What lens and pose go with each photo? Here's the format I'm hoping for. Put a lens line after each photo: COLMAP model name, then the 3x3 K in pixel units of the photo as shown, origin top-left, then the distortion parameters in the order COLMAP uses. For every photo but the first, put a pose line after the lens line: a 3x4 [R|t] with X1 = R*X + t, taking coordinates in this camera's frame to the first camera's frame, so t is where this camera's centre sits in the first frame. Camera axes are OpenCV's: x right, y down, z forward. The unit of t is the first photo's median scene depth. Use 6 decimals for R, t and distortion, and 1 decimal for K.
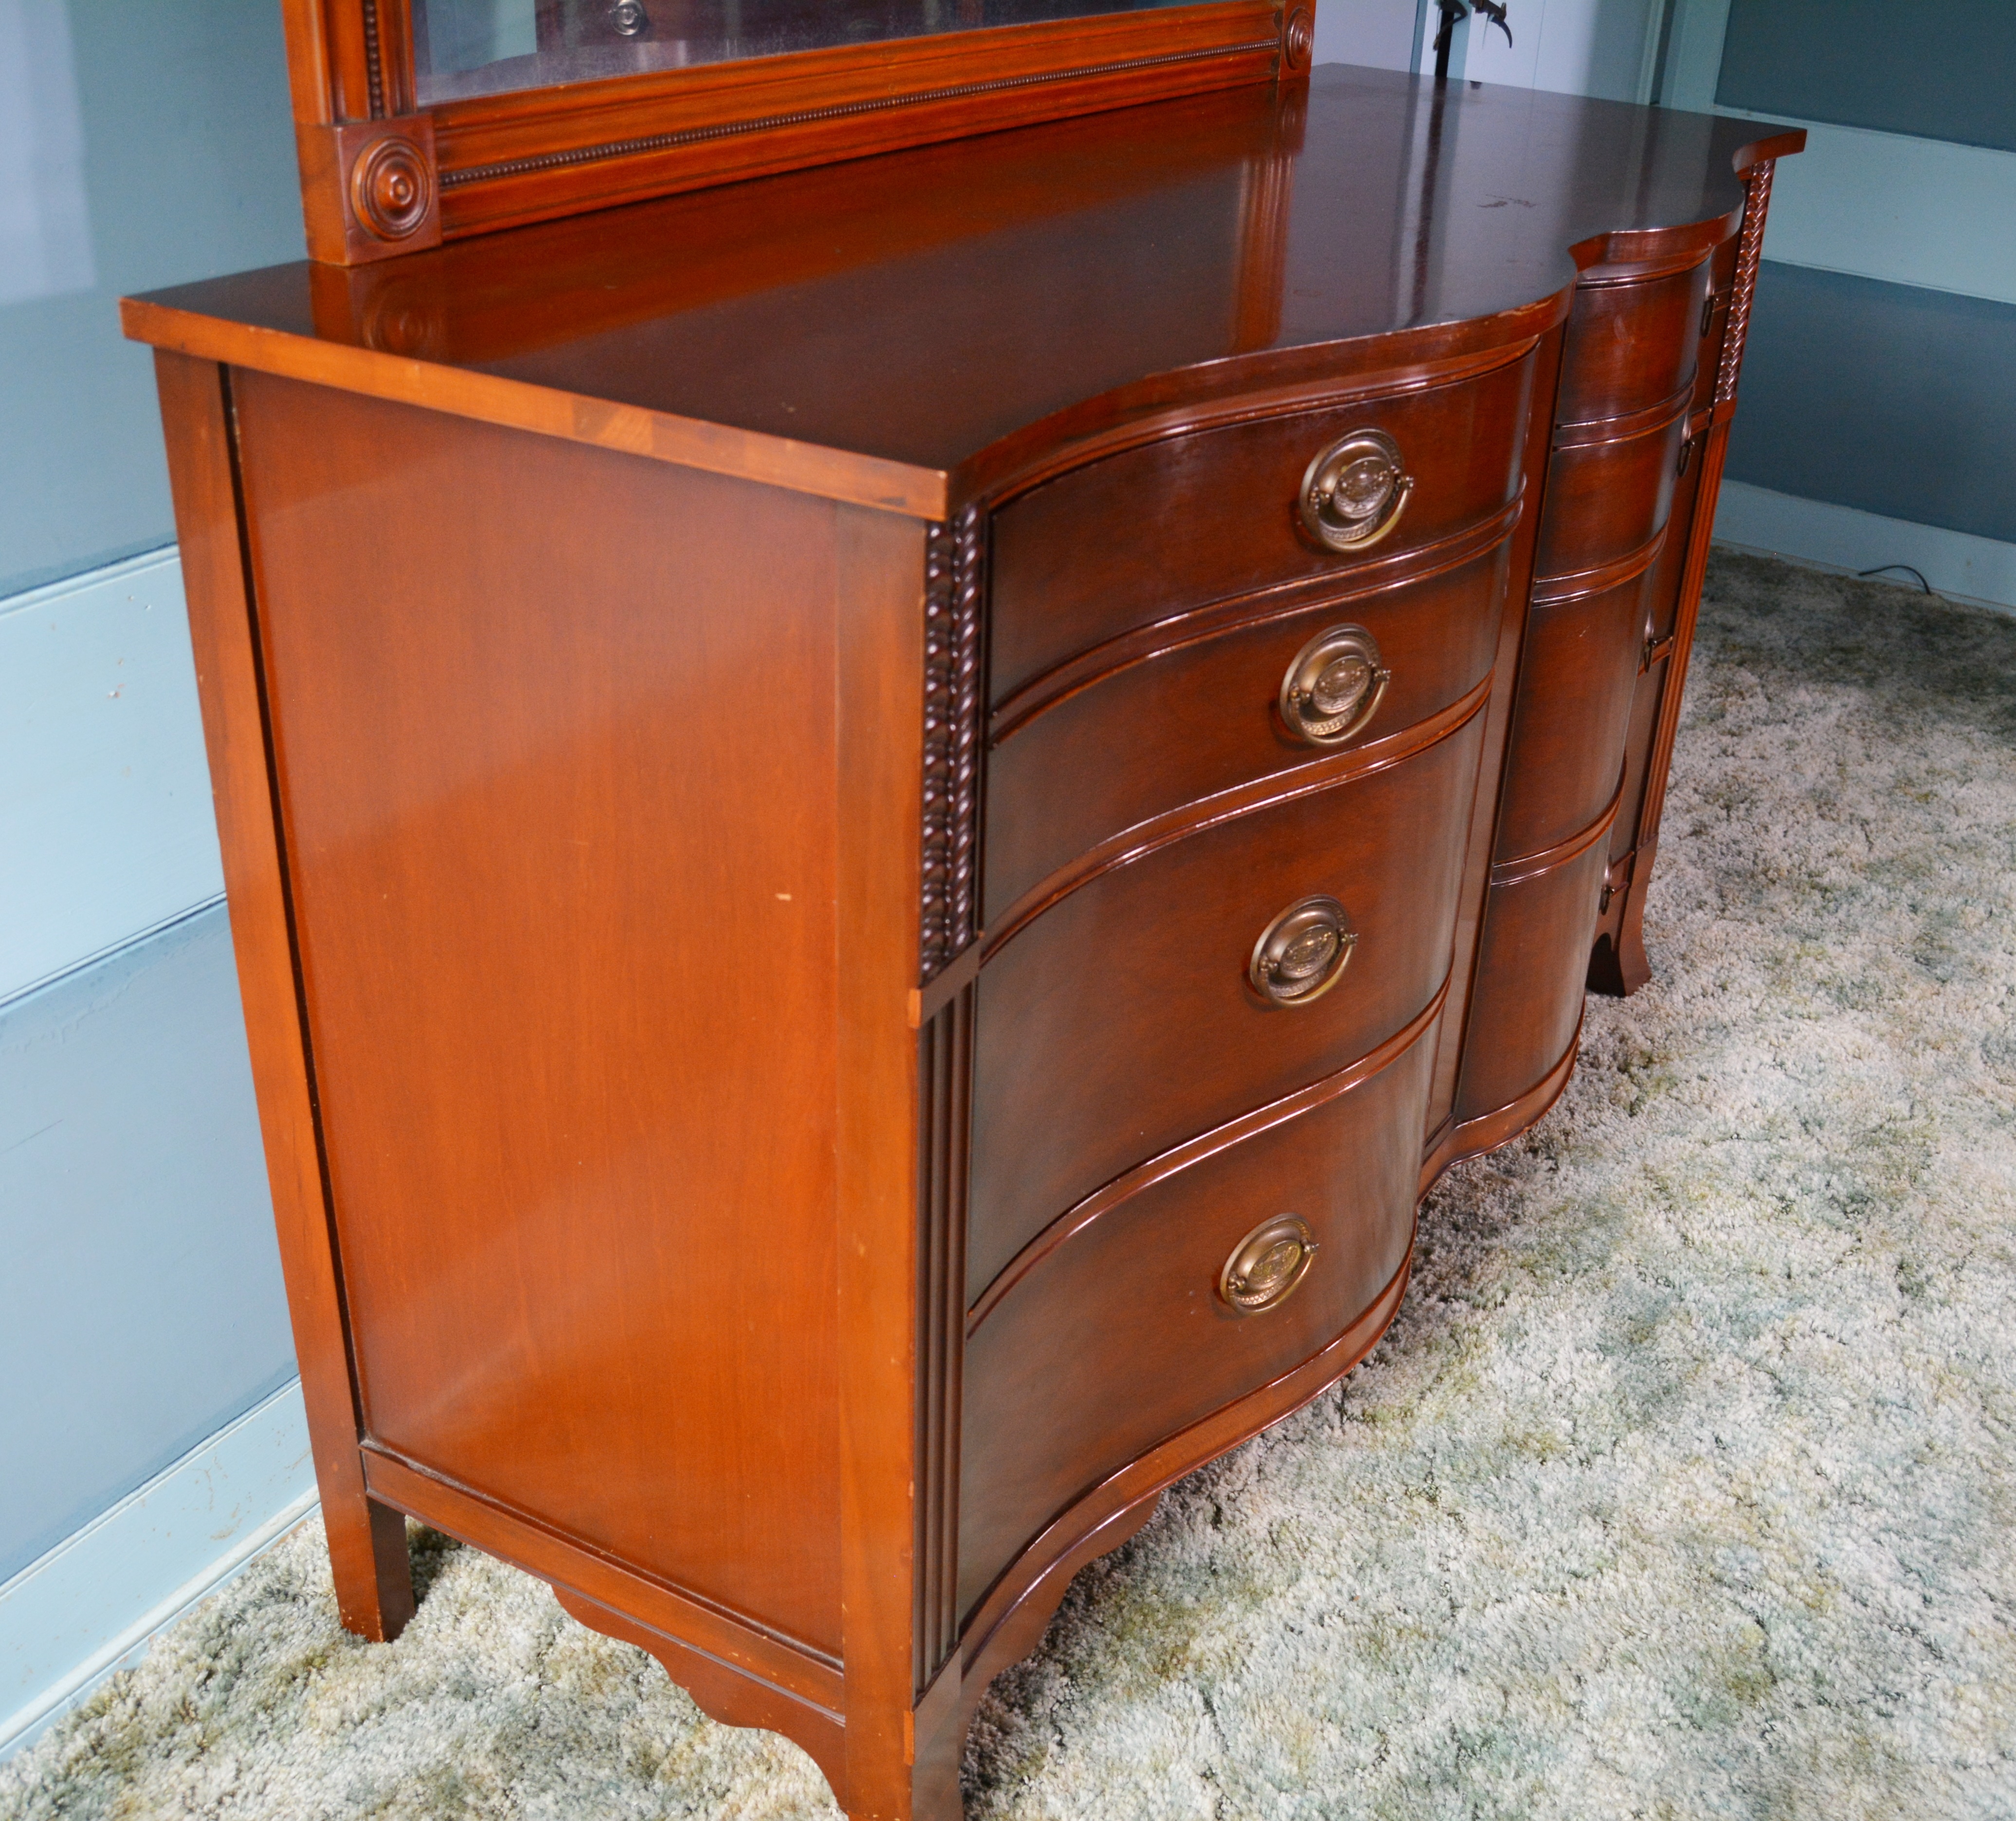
lens RADIAL K [[2315.3, 0, 1153.2], [0, 2315.3, 1004.7], [0, 0, 1]] dist [-0.087672, 0.000000]
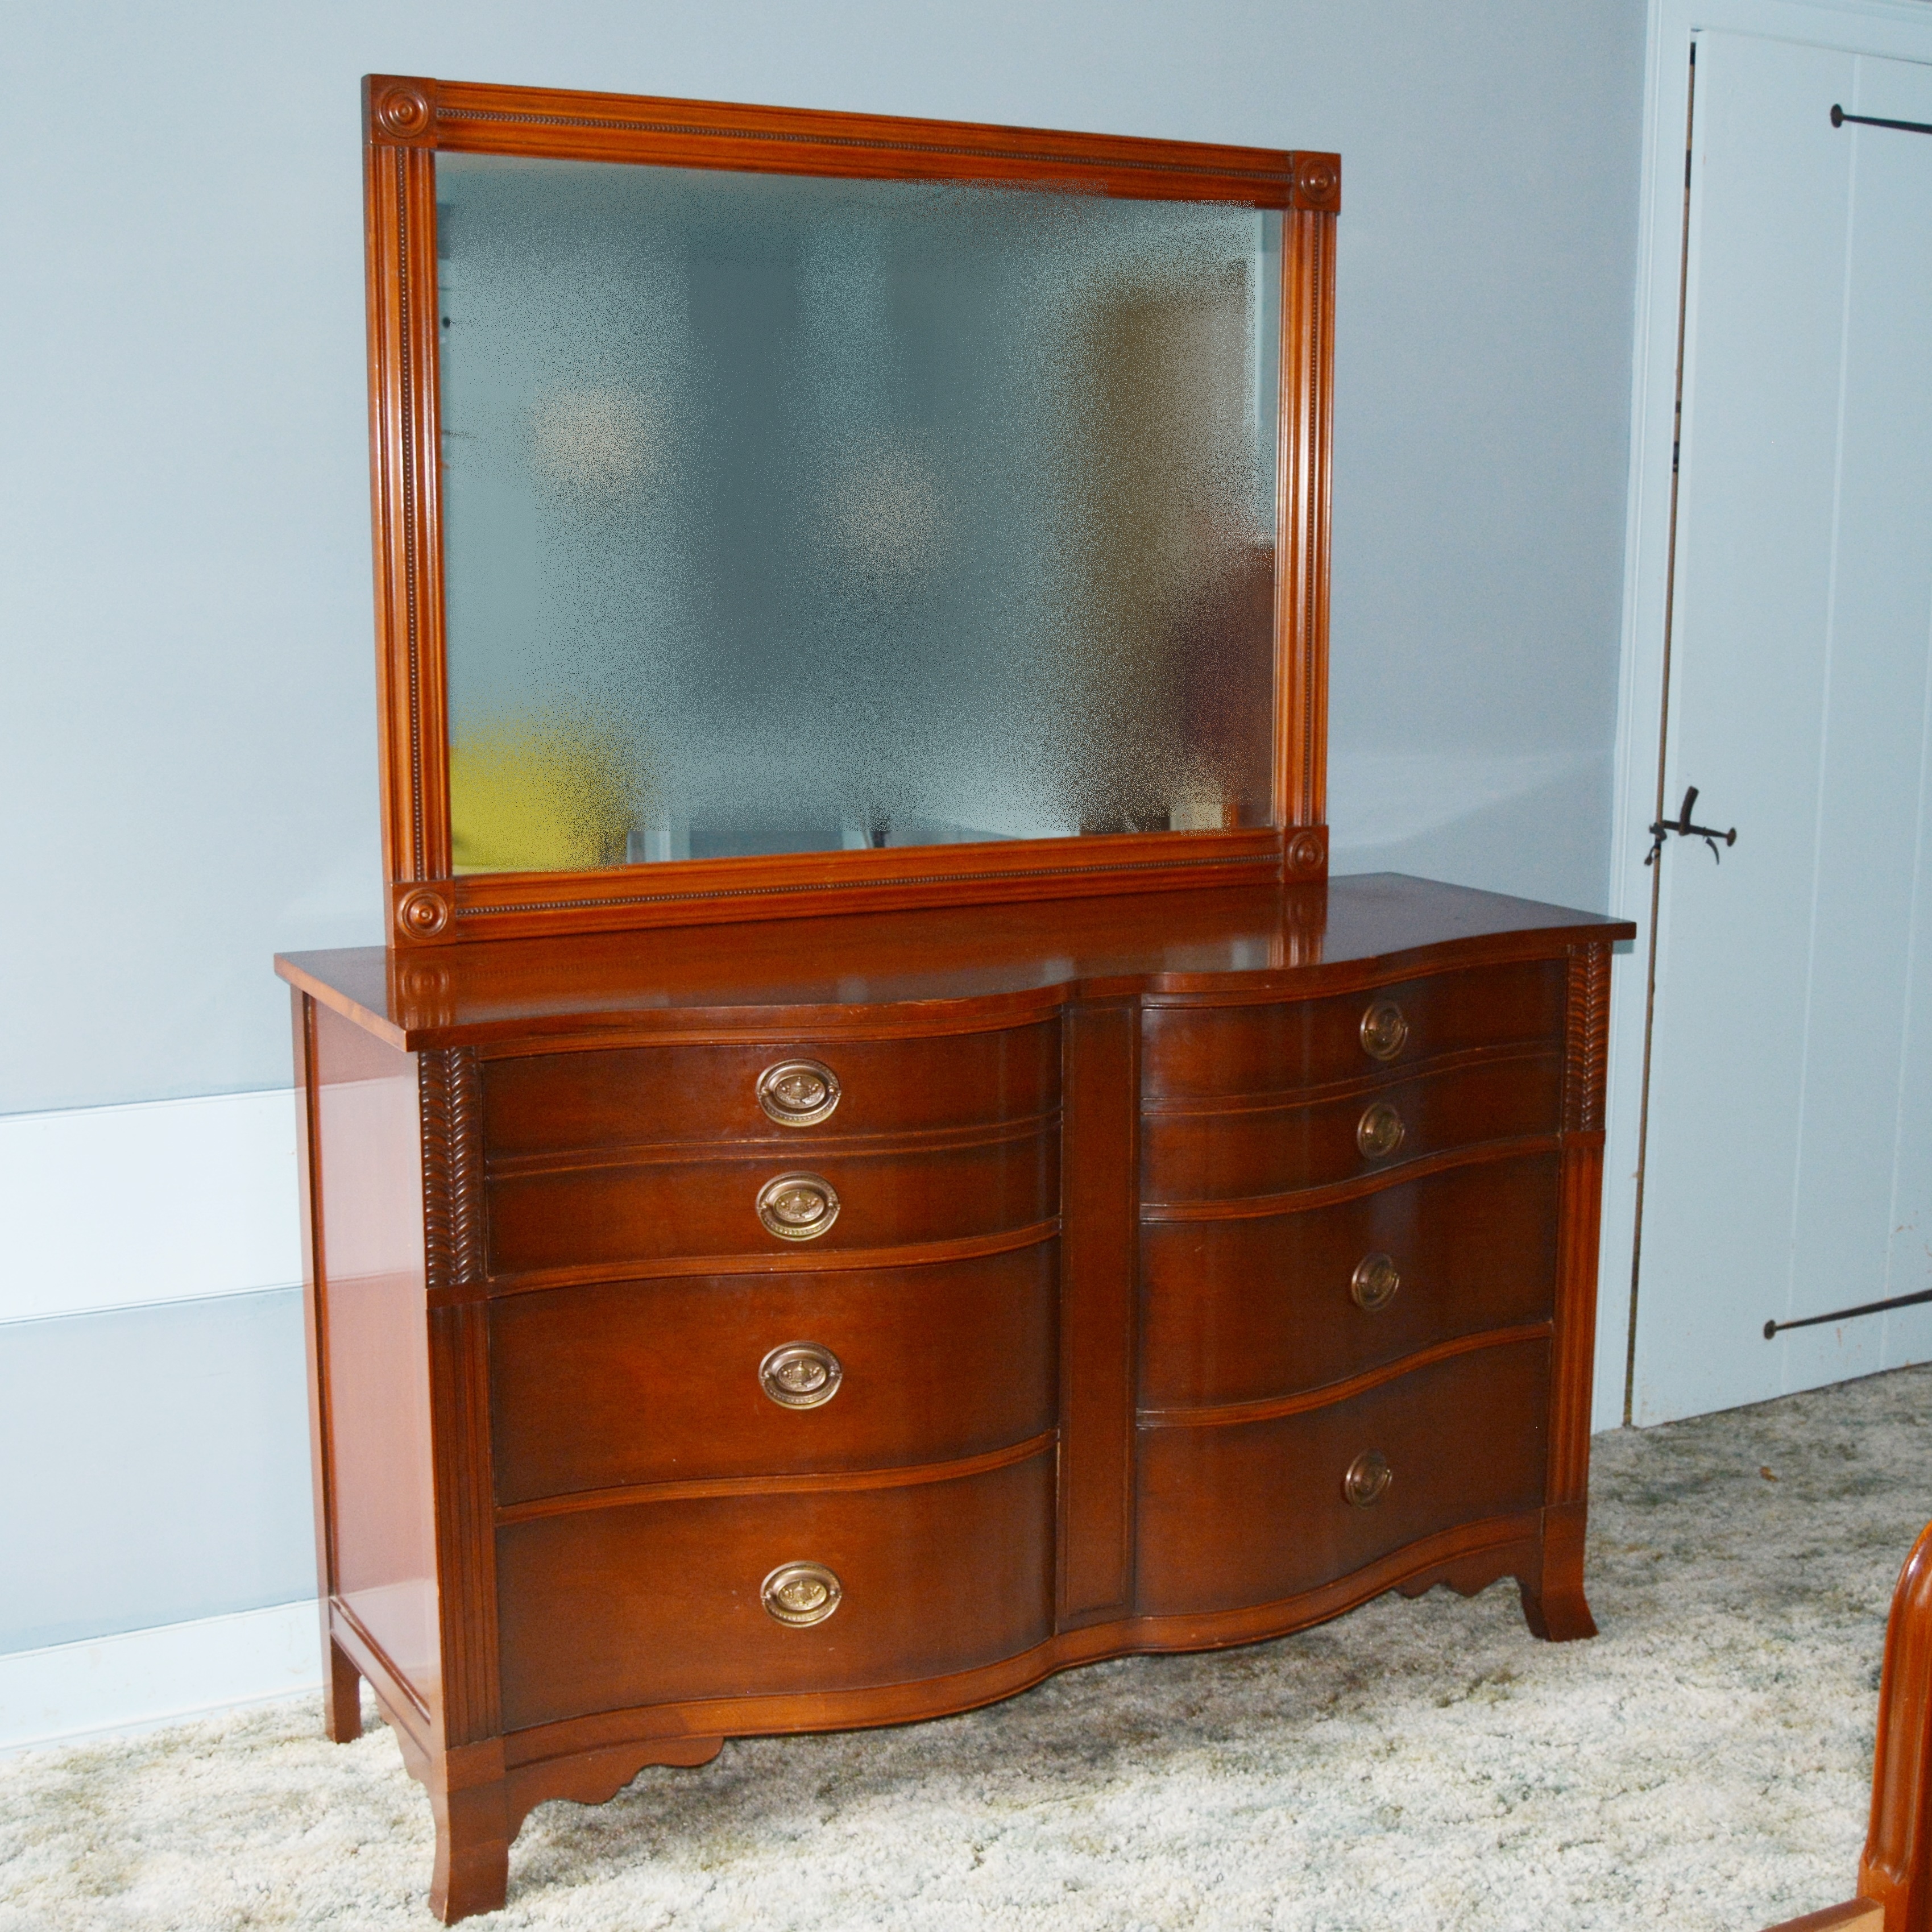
lens RADIAL K [[2752.2, 0, 980.0], [0, 2752.2, 970.9], [0, 0, 1]] dist [-0.082926, 0.000000]
pose [[0.831597, 0.035439, -0.554248, 1.050320], [-0.226063, 0.933147, -0.279520, 0.190391], [0.507289, 0.357743, 0.784014, -0.475840]]
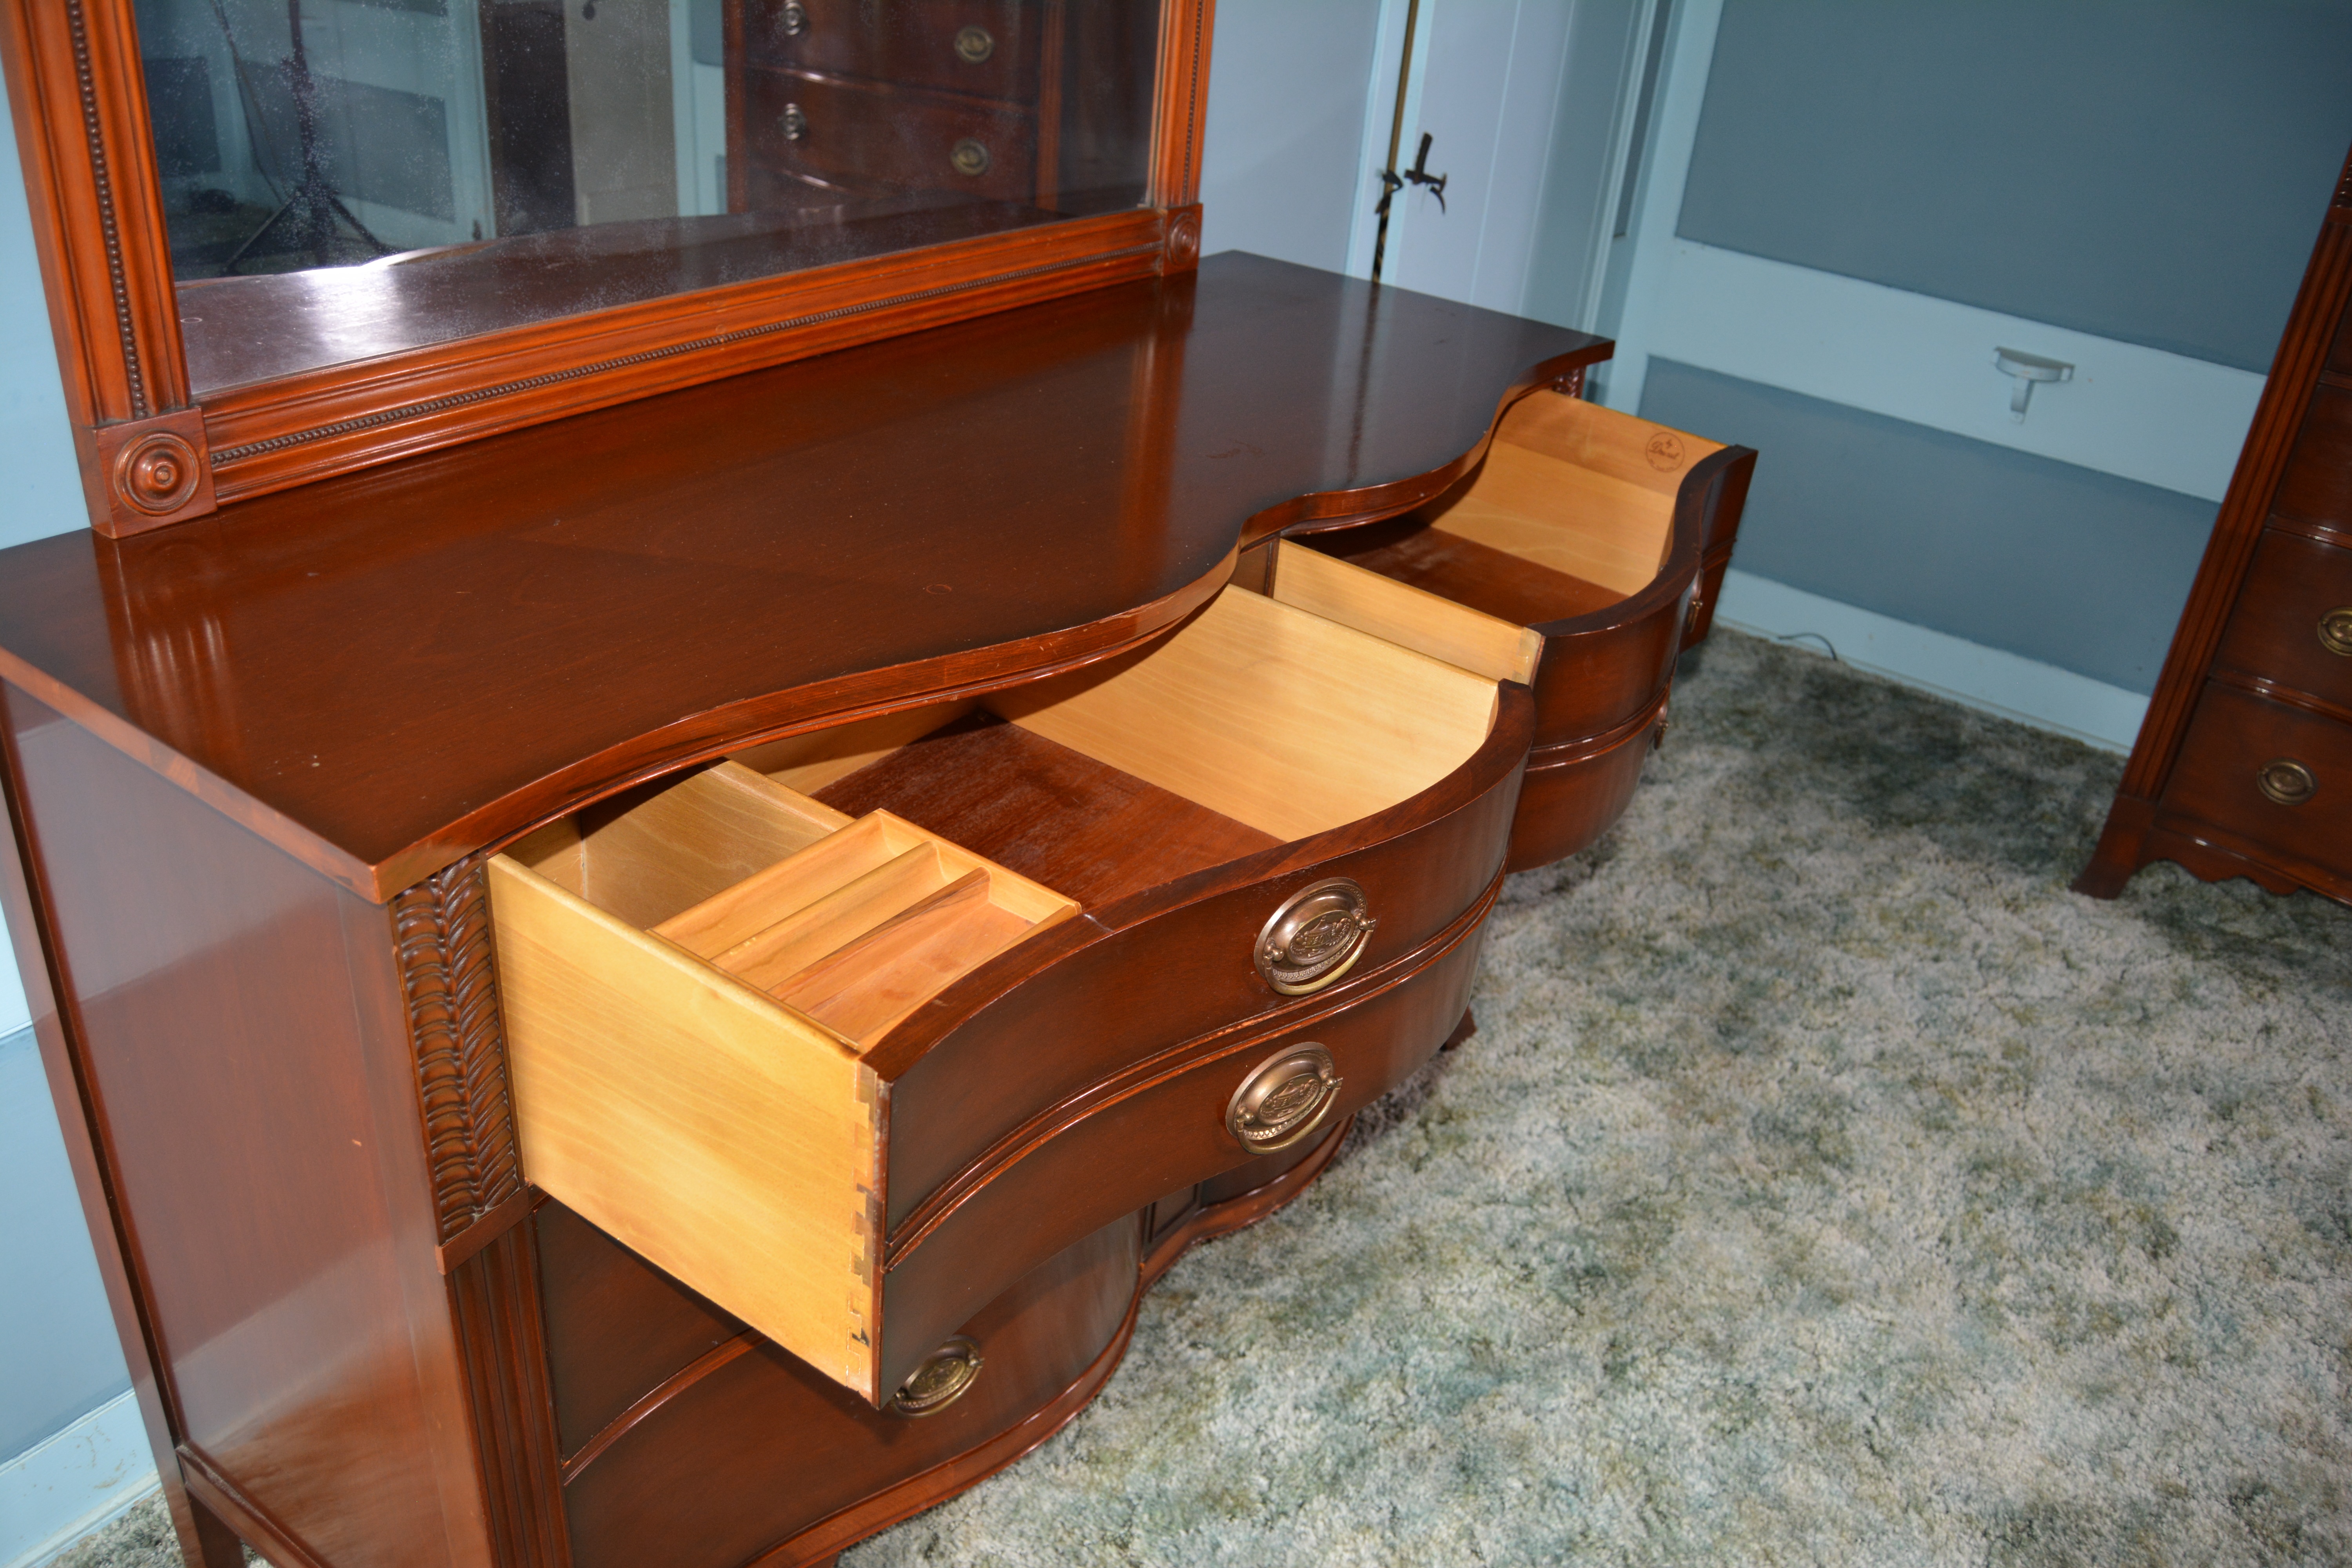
lens RADIAL K [[1861.4, 0, 1175.1], [0, 1861.4, 807.6], [0, 0, 1]] dist [-0.086834, 0.028245]
pose [[0.993316, 0.074631, -0.088057, 0.210902], [-0.075921, 0.997049, -0.011387, -0.156034], [0.086948, 0.017997, 0.996050, 0.076258]]
